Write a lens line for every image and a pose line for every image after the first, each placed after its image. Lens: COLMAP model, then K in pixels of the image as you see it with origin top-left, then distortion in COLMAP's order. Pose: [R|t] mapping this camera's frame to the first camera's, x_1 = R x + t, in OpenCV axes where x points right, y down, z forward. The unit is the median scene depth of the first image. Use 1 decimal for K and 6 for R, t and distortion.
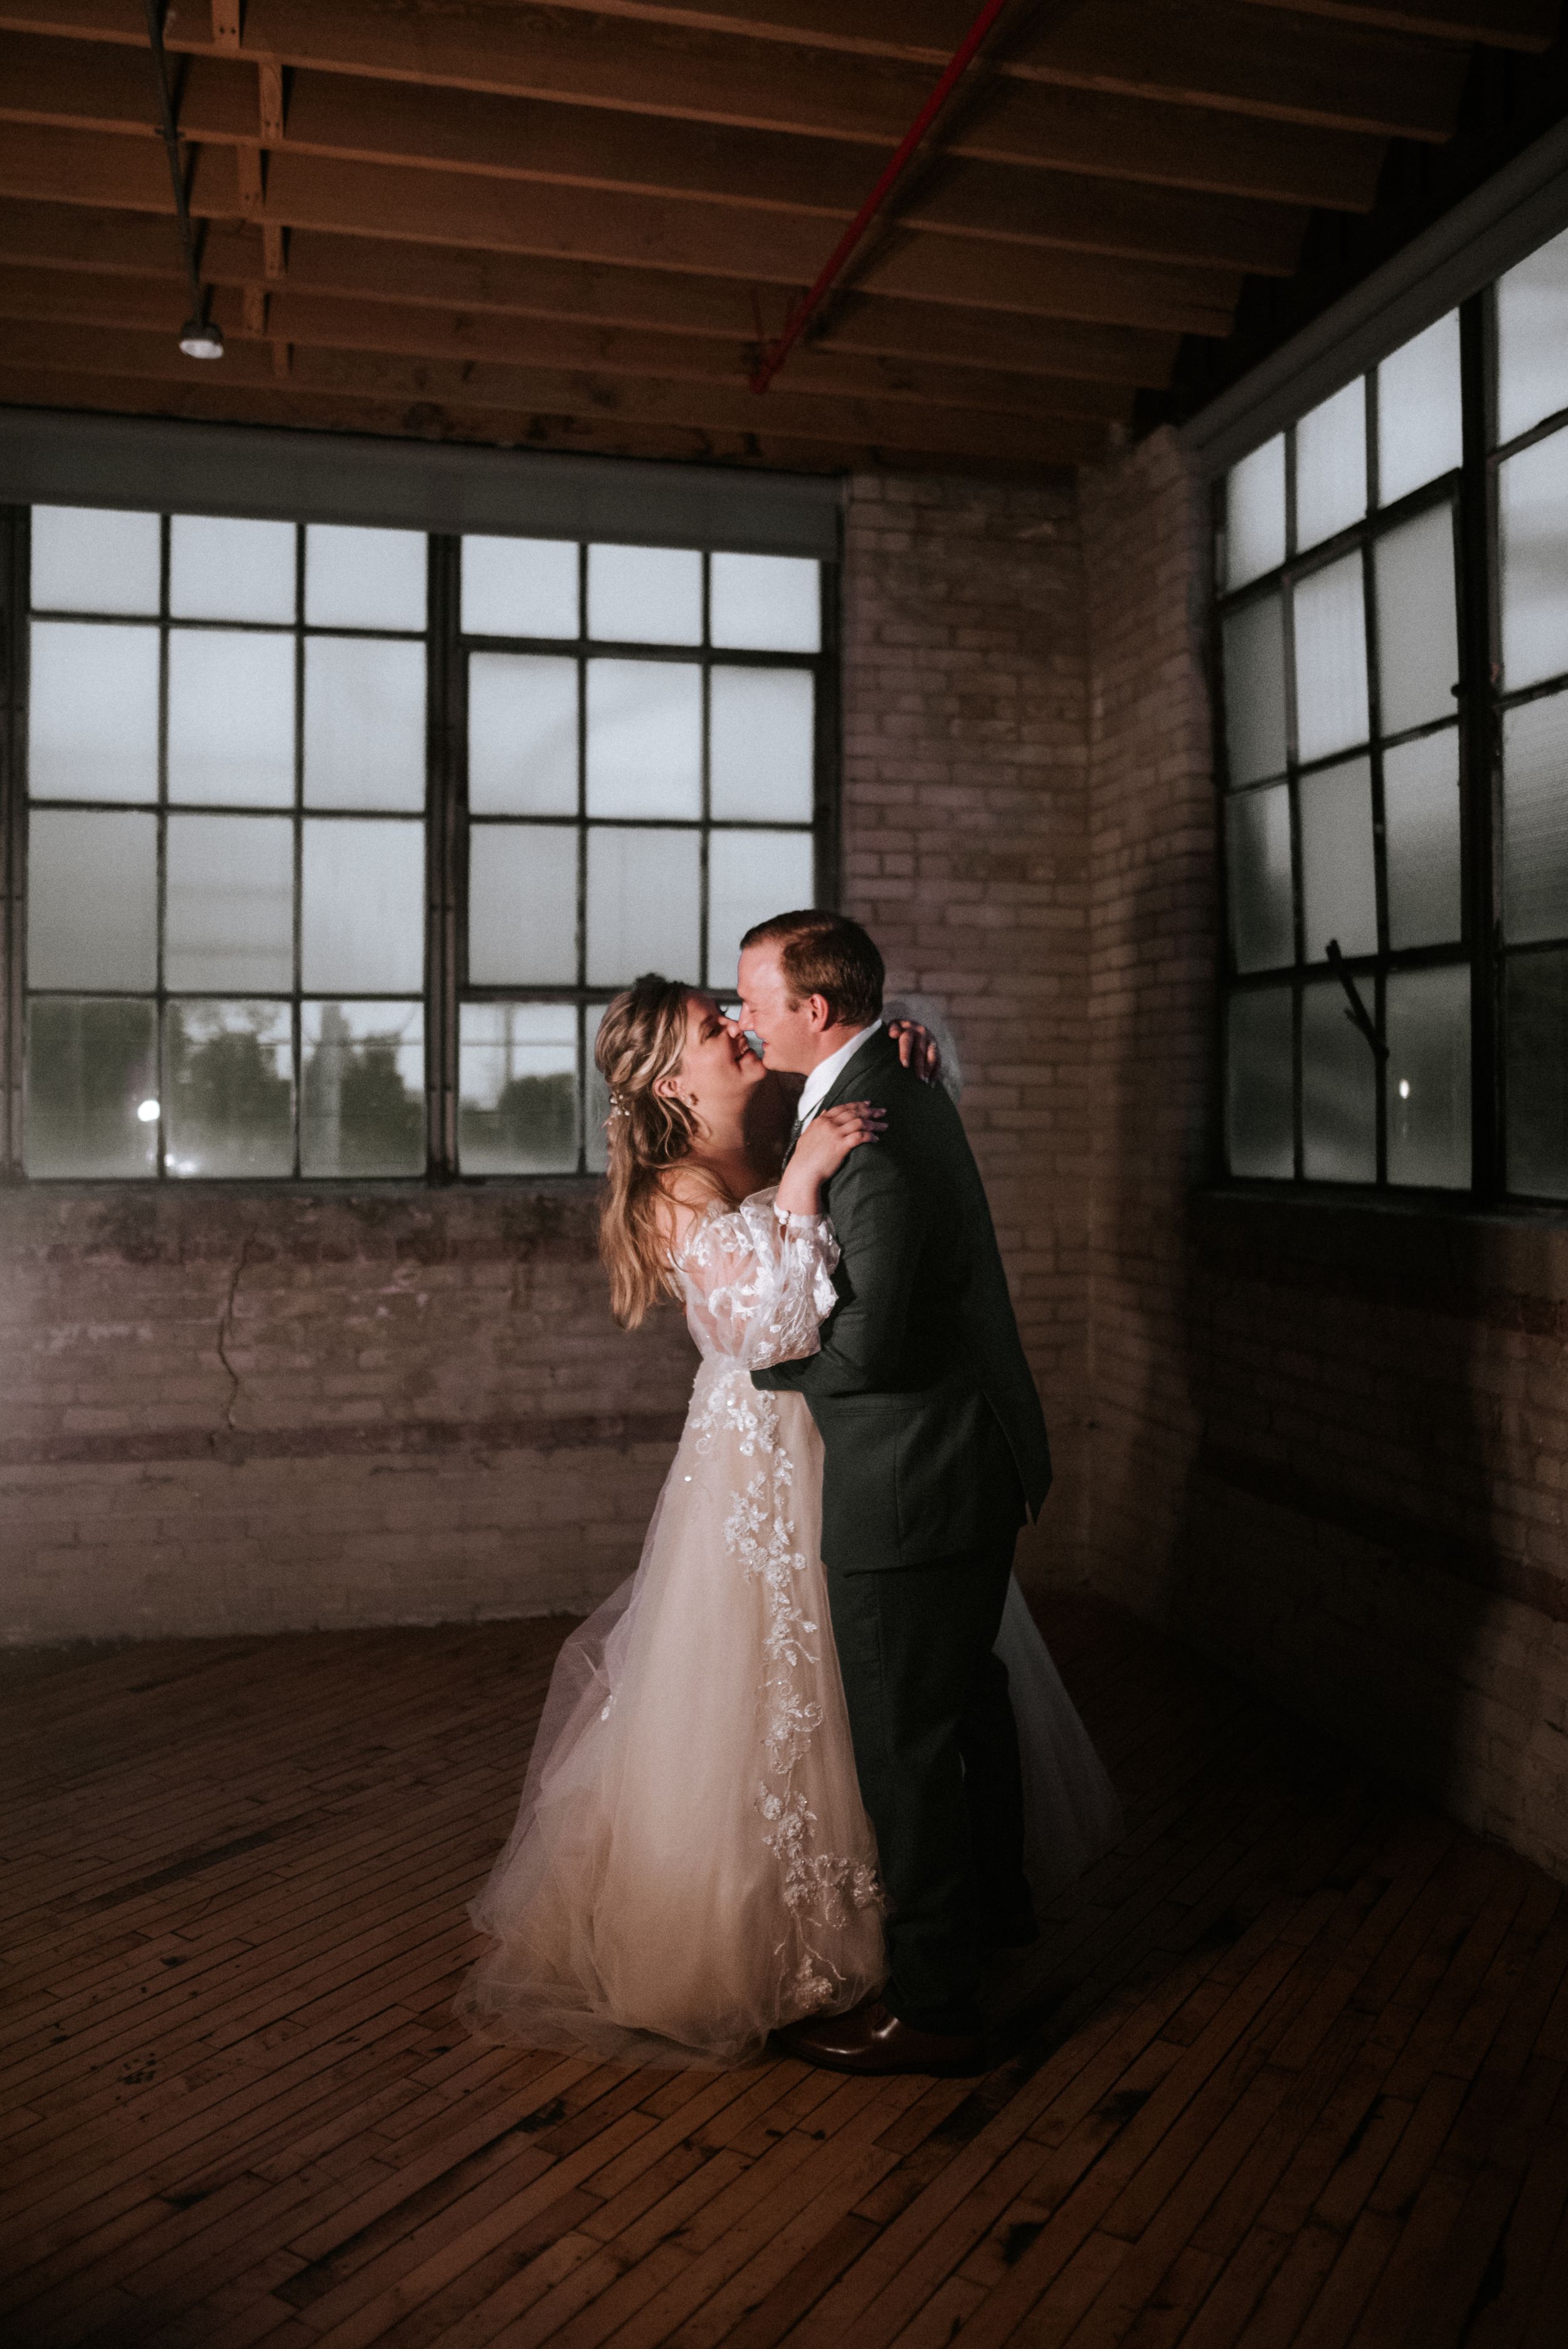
lens RADIAL K [[1806.6, 0, 787.2], [0, 1806.6, 1161.3], [0, 0, 1]] dist [-0.003669, 0.056310]
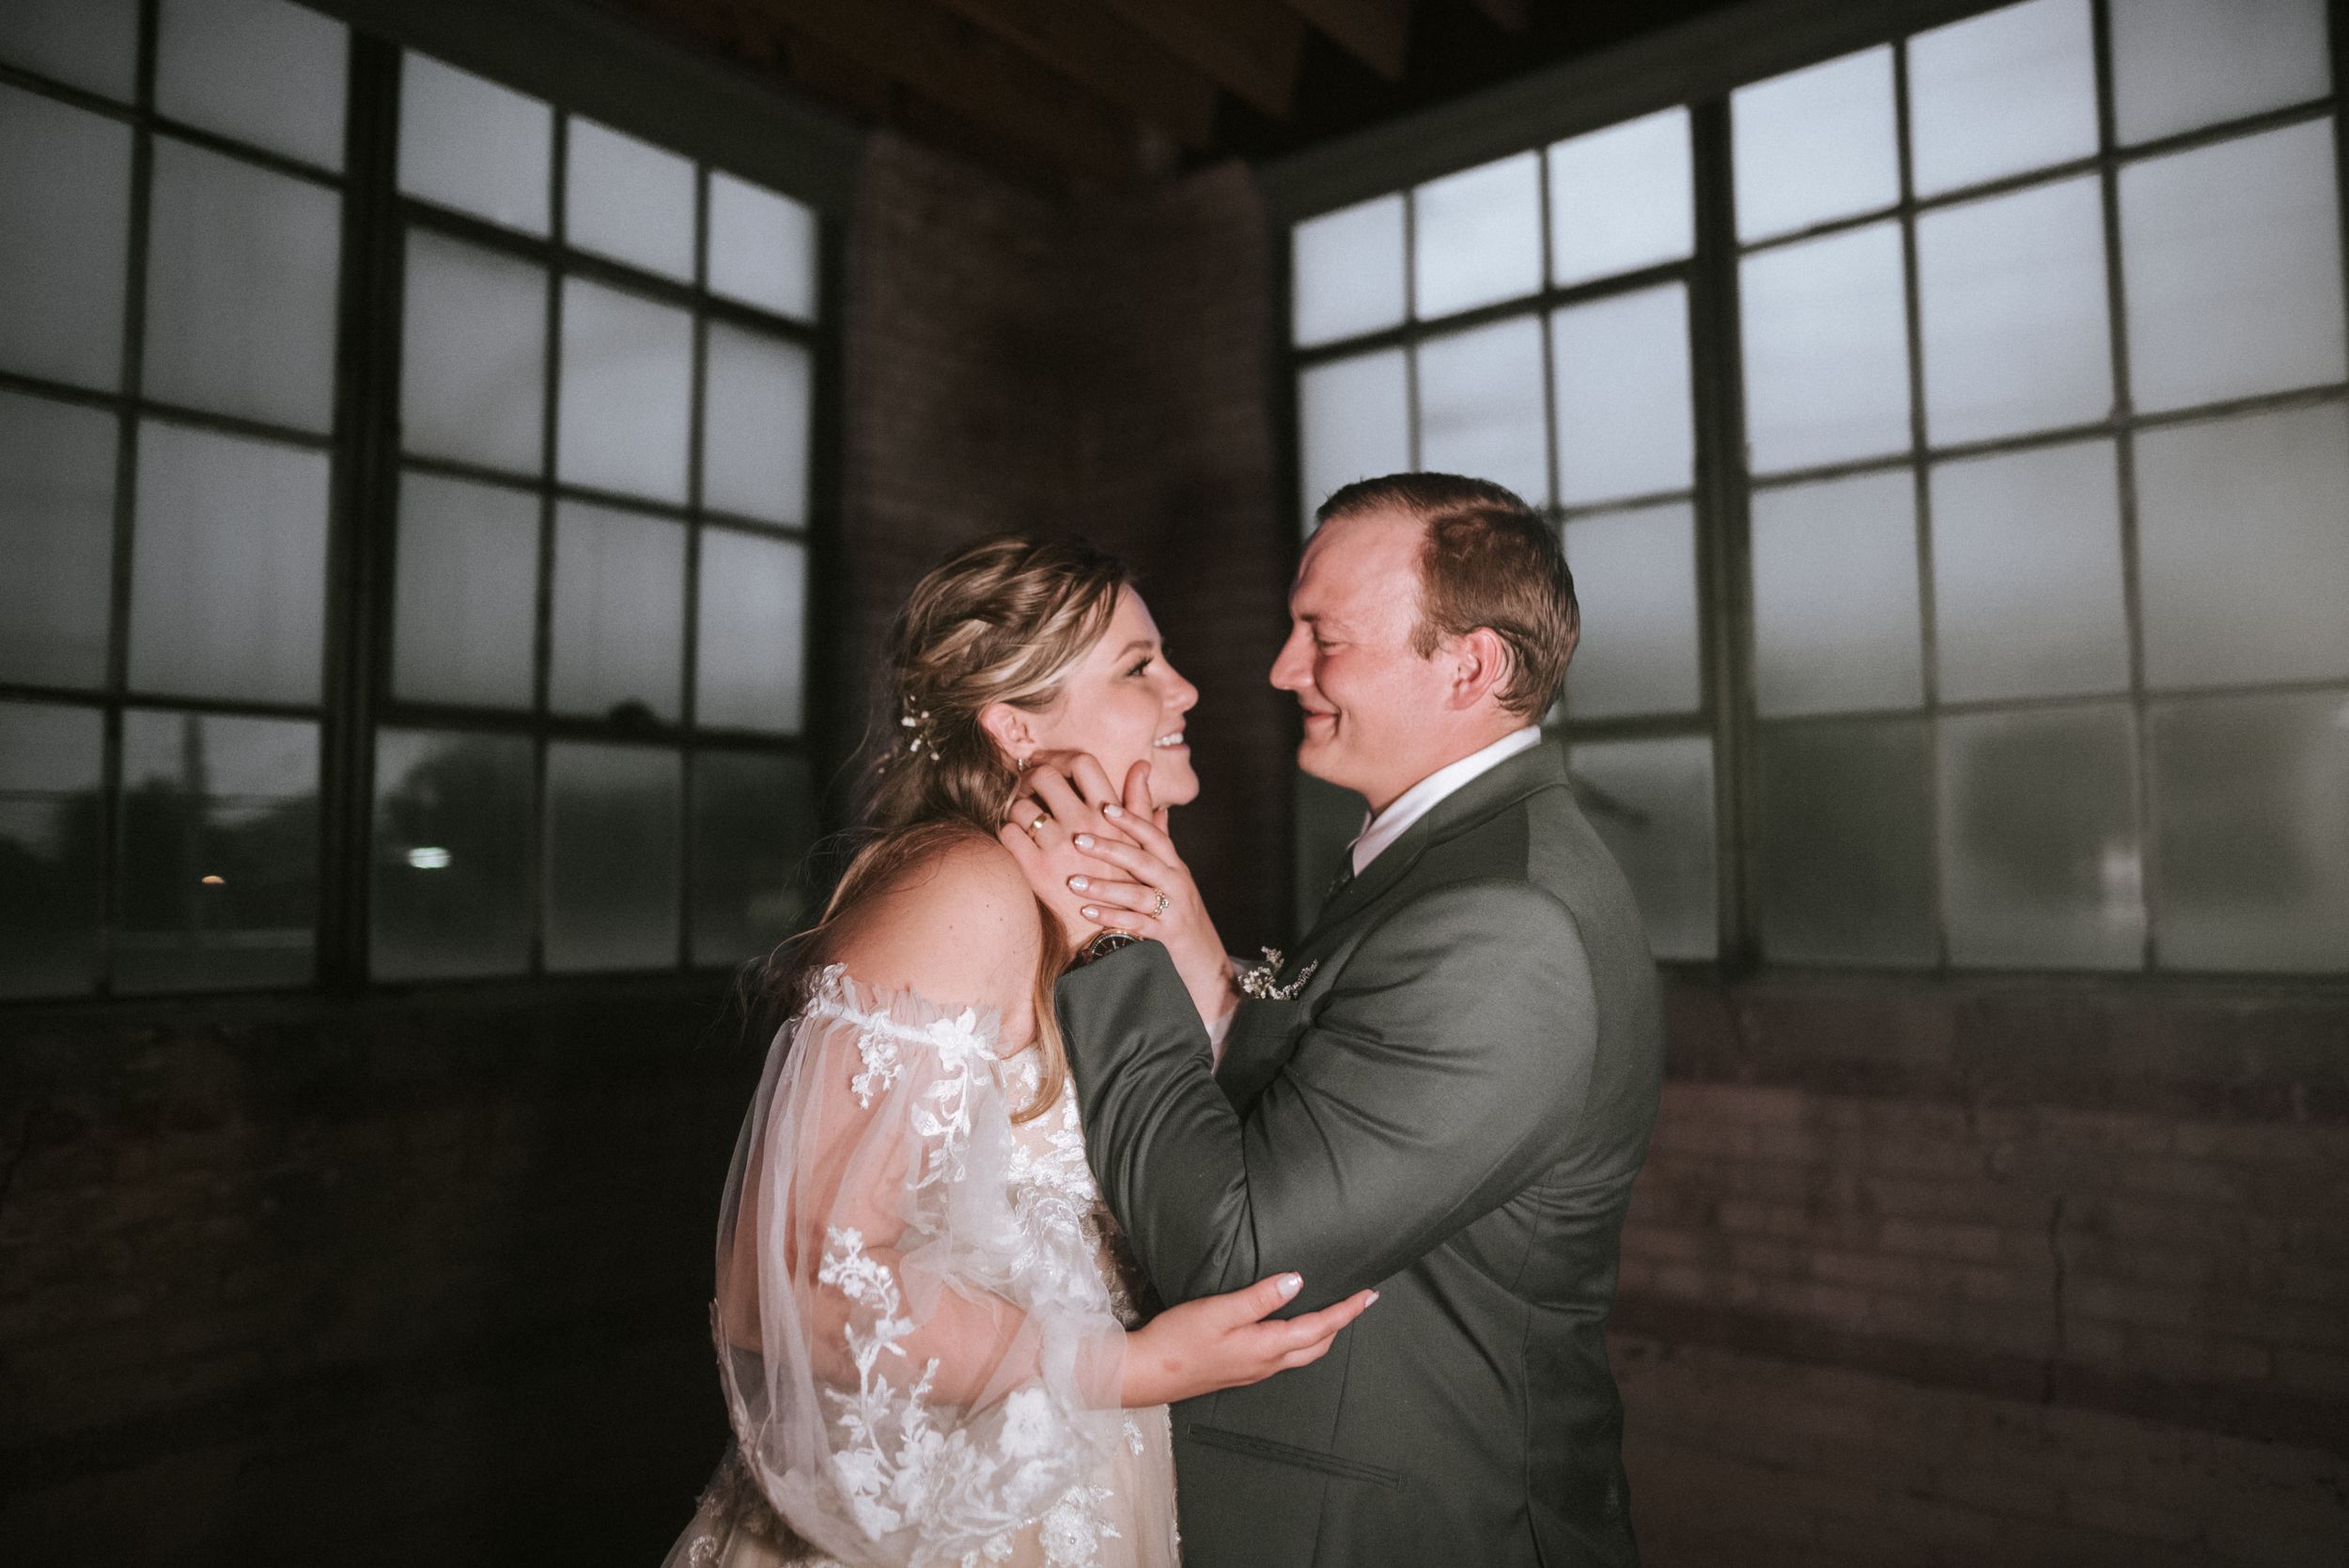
lens RADIAL K [[1649.4, 0, 1174.5], [0, 1649.4, 784.0], [0, 0, 1]] dist [-0.000417, 0.000663]
pose [[0.801298, 0.031501, 0.597435, -0.273705], [0.021032, 0.996512, -0.080751, -0.008406], [-0.597896, 0.077271, 0.797841, 0.292662]]
